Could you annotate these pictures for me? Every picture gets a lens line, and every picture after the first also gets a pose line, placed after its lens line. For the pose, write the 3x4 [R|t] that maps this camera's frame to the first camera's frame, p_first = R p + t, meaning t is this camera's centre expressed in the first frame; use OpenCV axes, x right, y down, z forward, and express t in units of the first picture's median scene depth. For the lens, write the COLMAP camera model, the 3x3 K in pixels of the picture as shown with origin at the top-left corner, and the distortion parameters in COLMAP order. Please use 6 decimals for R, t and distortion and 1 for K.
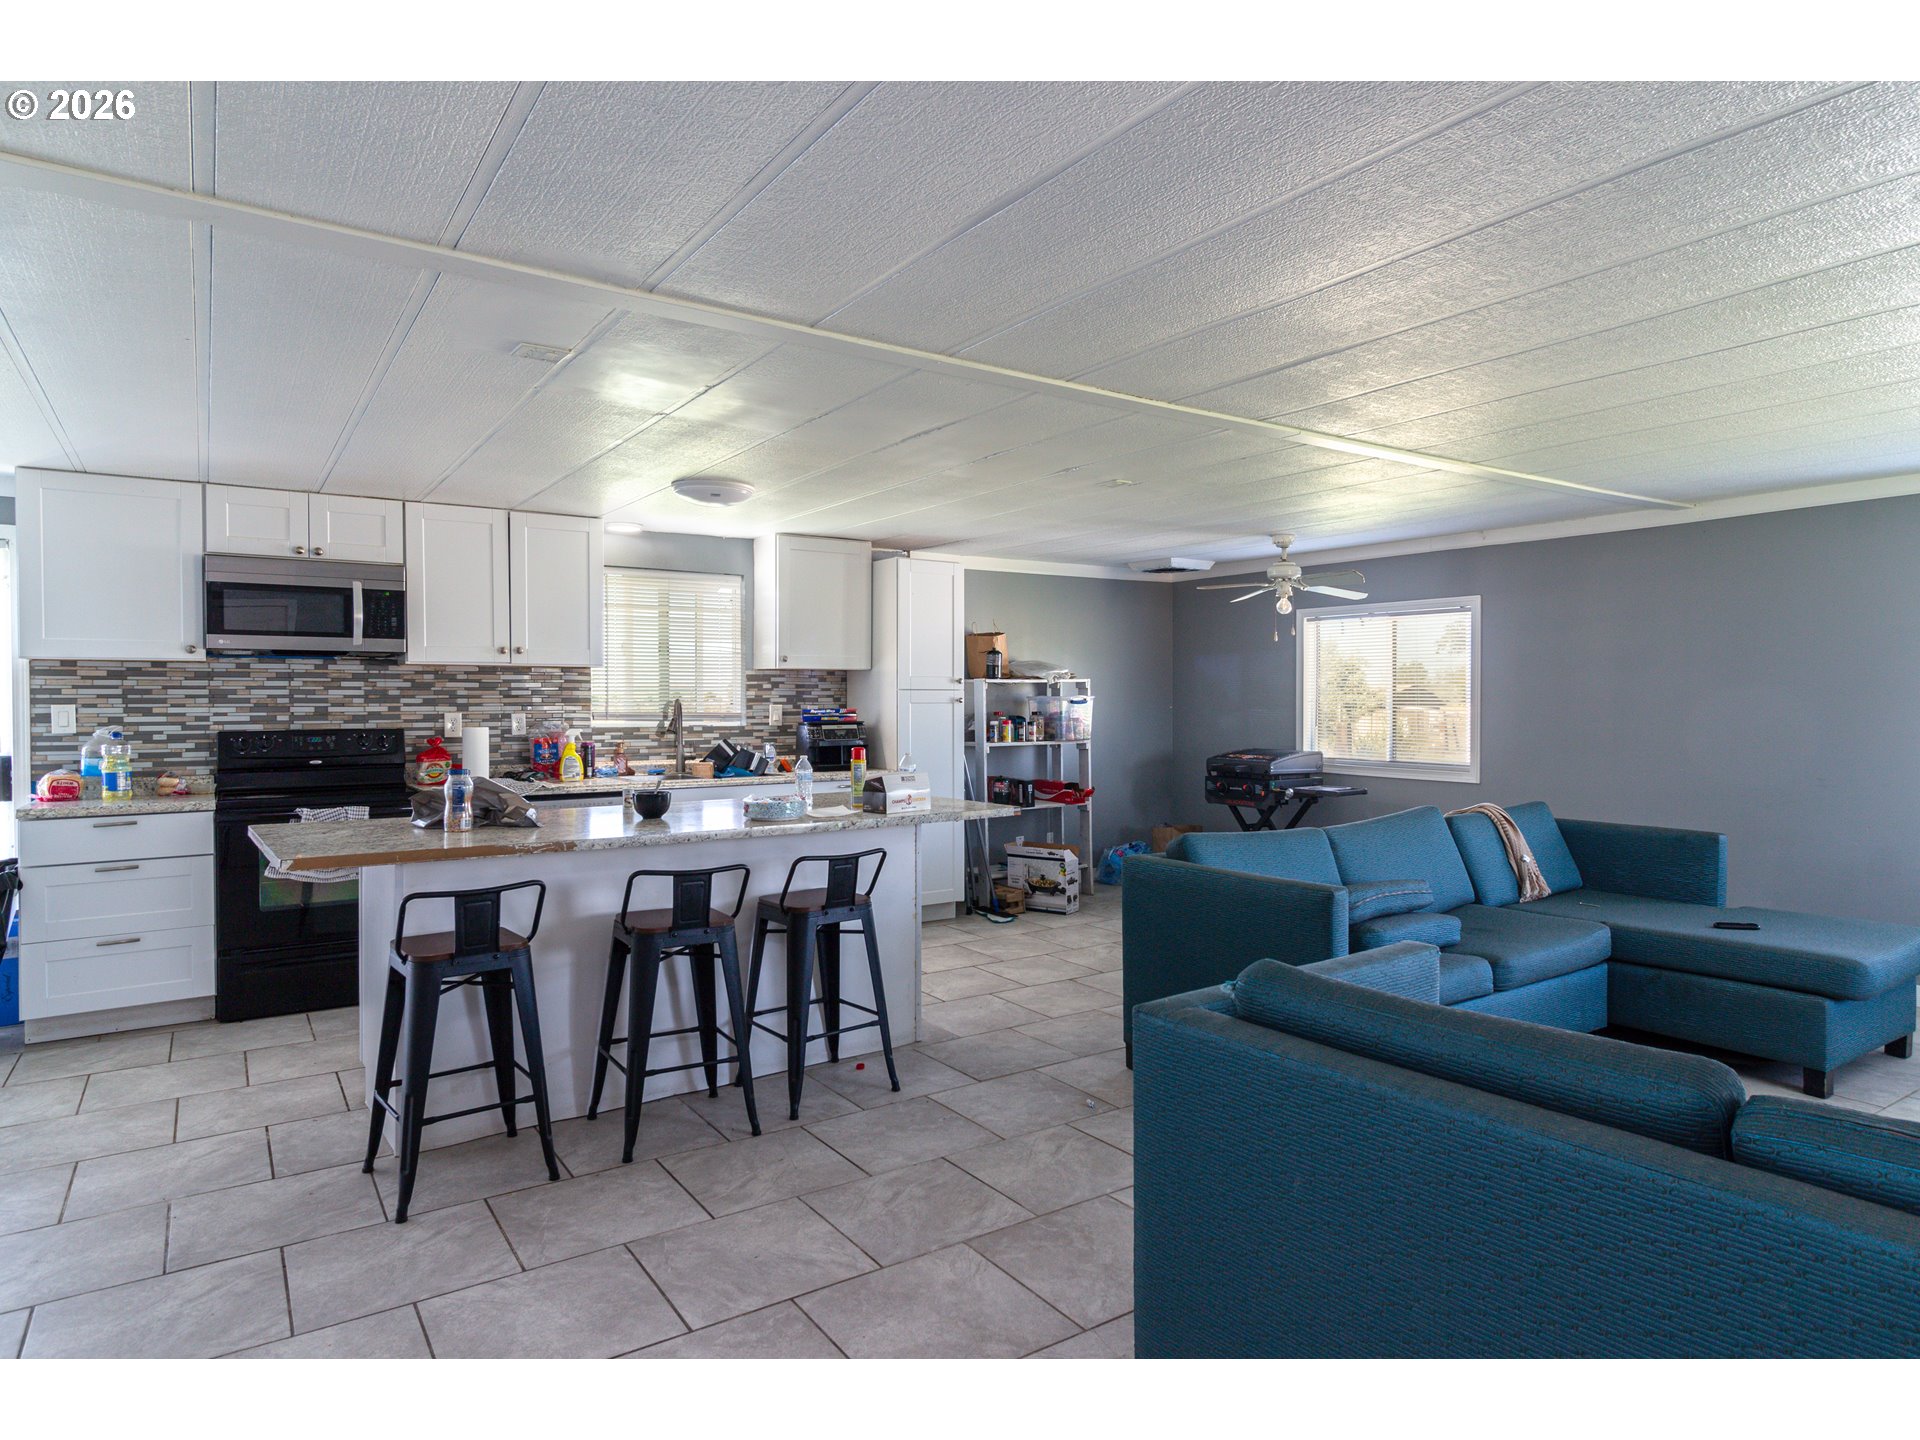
lens RADIAL K [[1106.3, 0, 942.1], [0, 1106.3, 727.8], [0, 0, 1]] dist [0.003600, -0.001782]
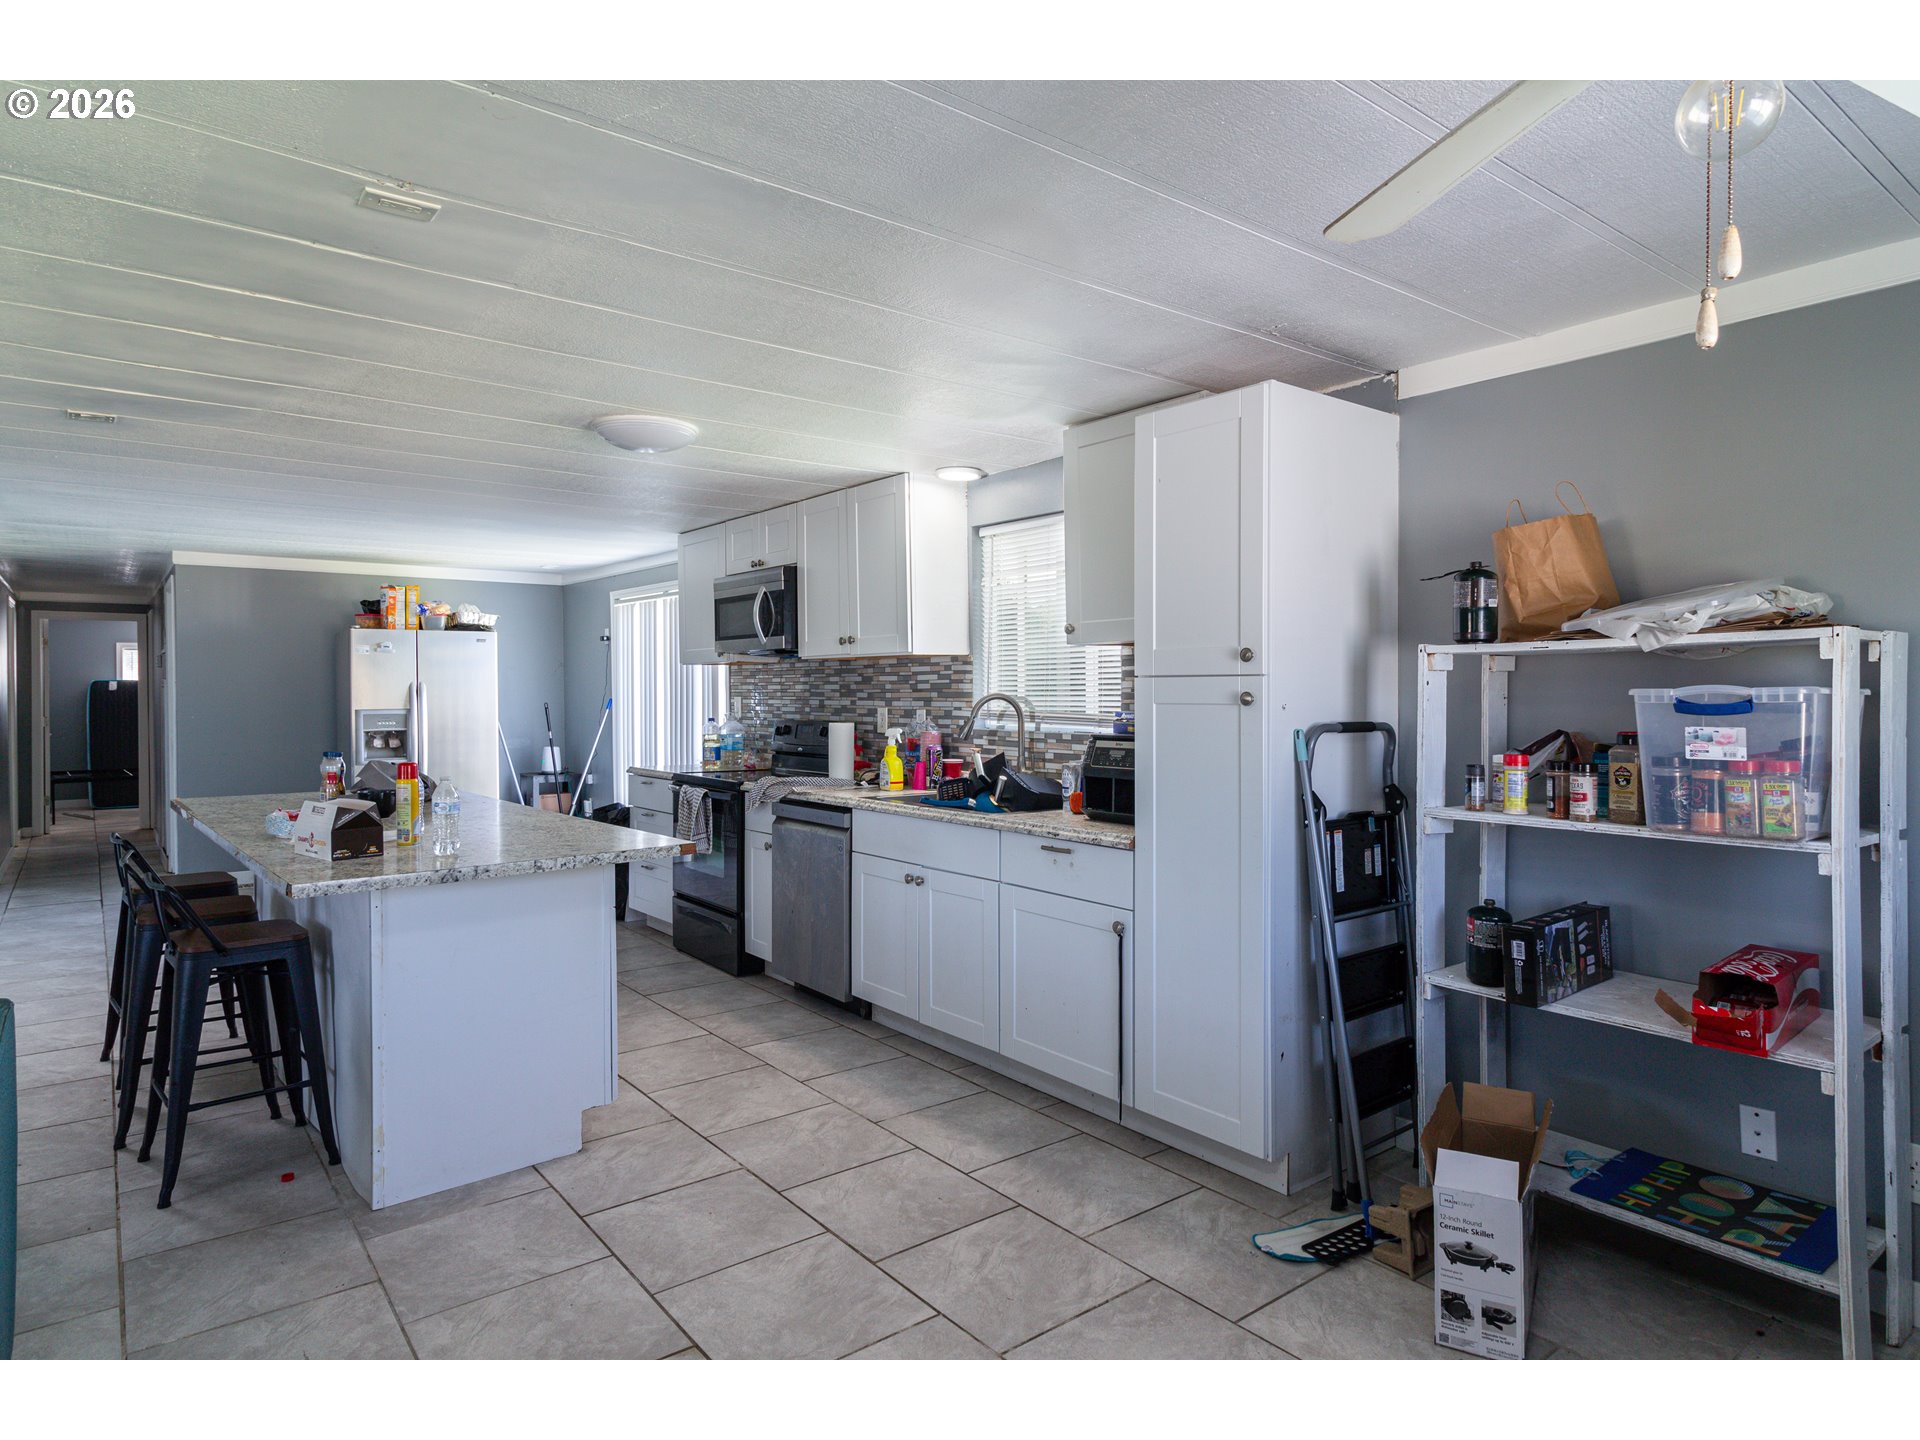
lens RADIAL K [[1106.3, 0, 973.4], [0, 1106.3, 710.5], [0, 0, 1]] dist [0.003600, -0.001782]
pose [[0.092661, 0.016018, -0.995569, 0.509048], [-0.029283, 0.999482, 0.013355, -0.025915], [0.995267, 0.027916, 0.093082, 0.983747]]
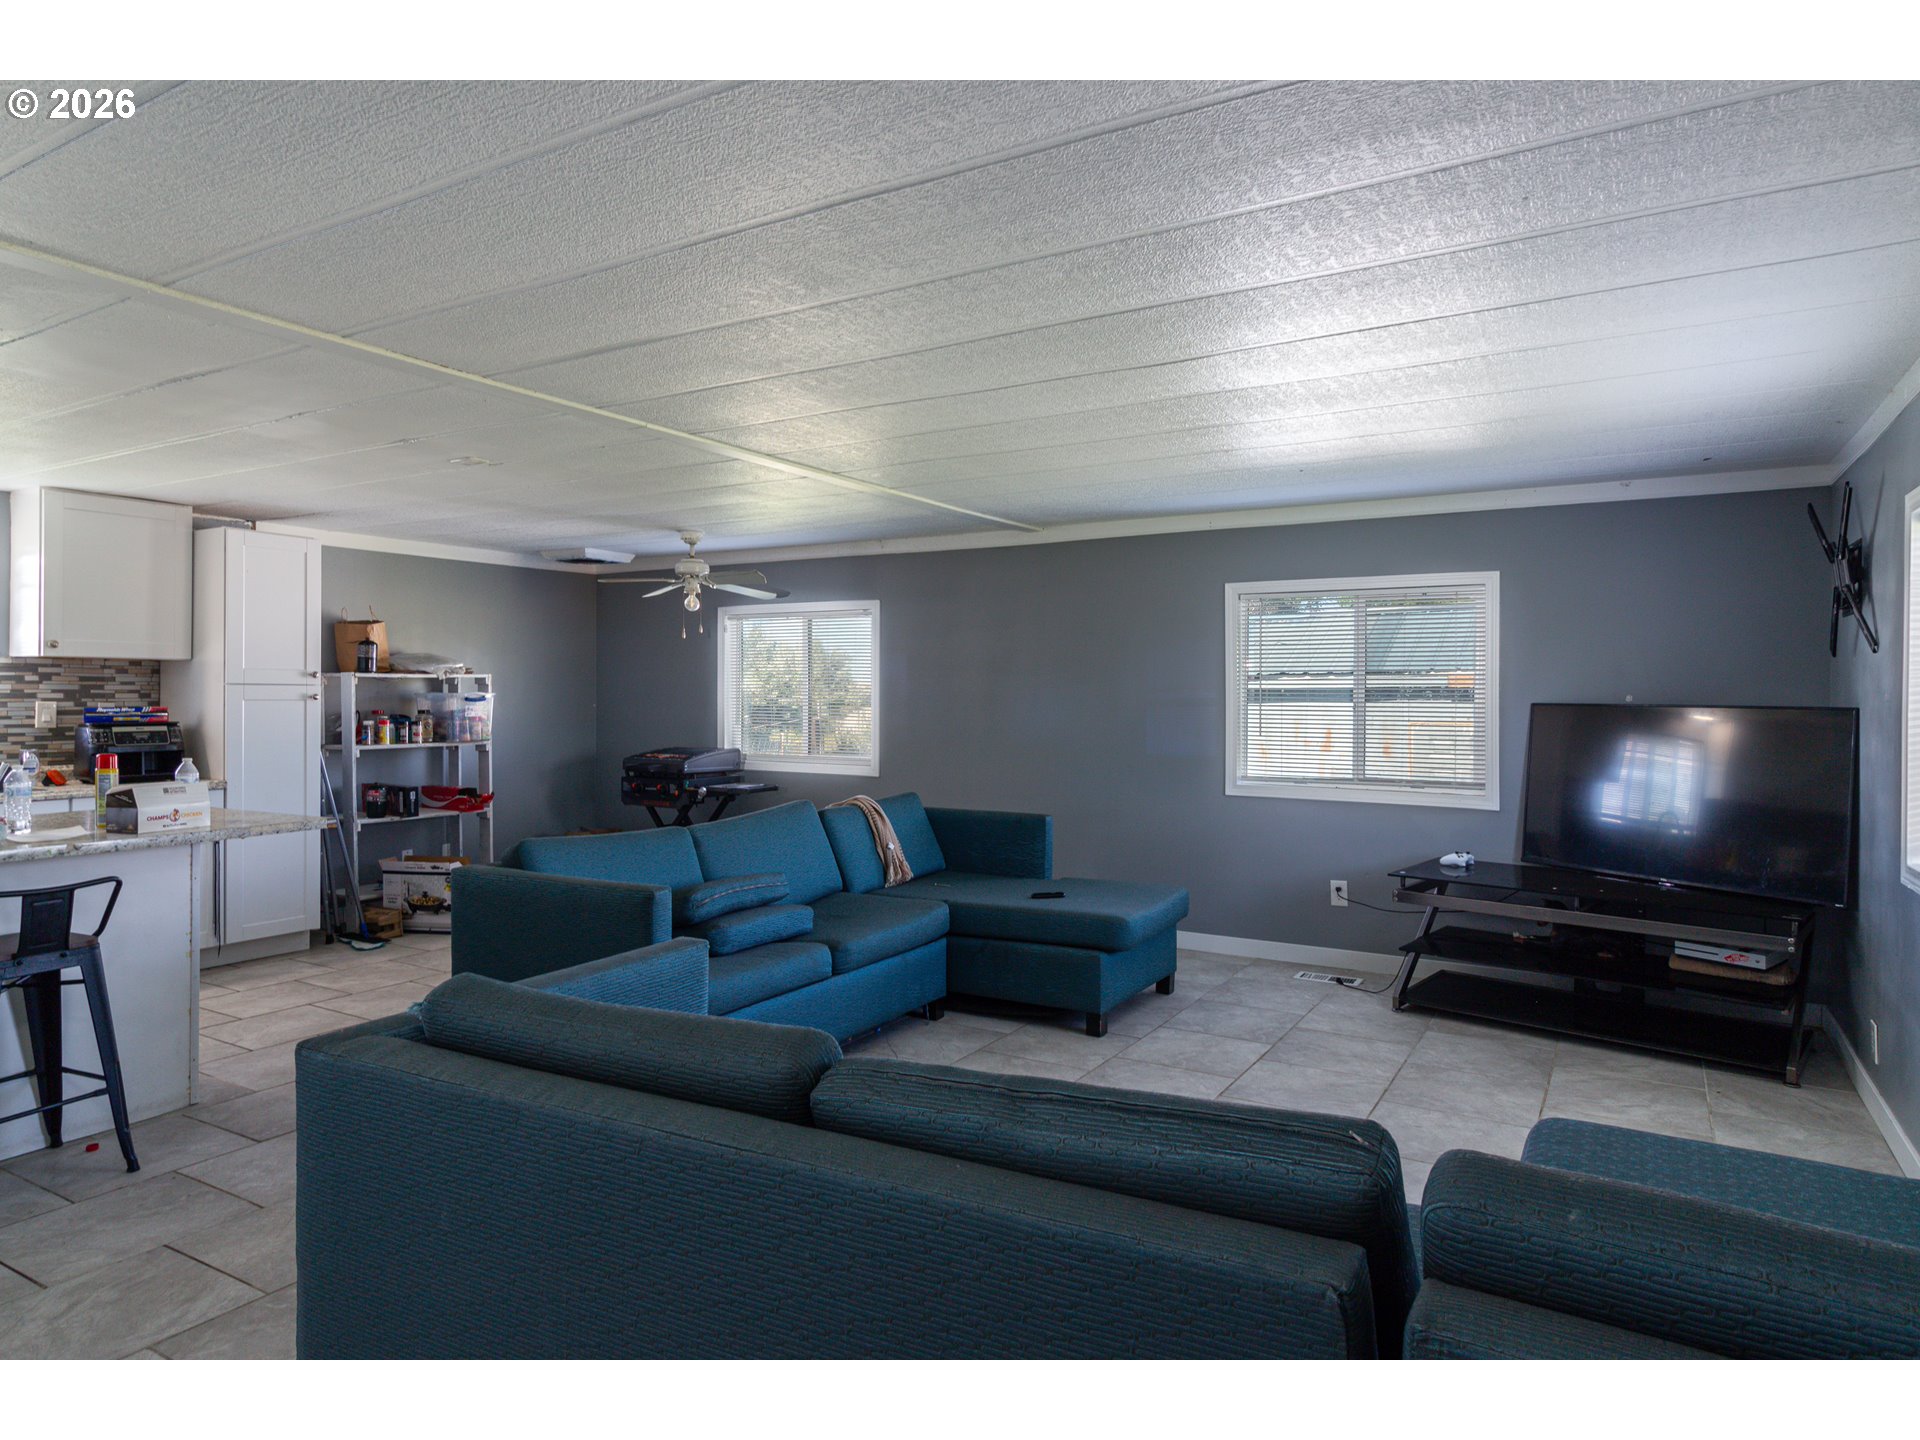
lens RADIAL K [[1106.3, 0, 1012.4], [0, 1106.3, 719.5], [0, 0, 1]] dist [0.003600, -0.001782]
pose [[0.904546, -0.004586, 0.426352, 0.168910], [0.007736, 0.999954, -0.005657, 0.002372], [-0.426306, 0.008415, 0.904540, -0.020790]]
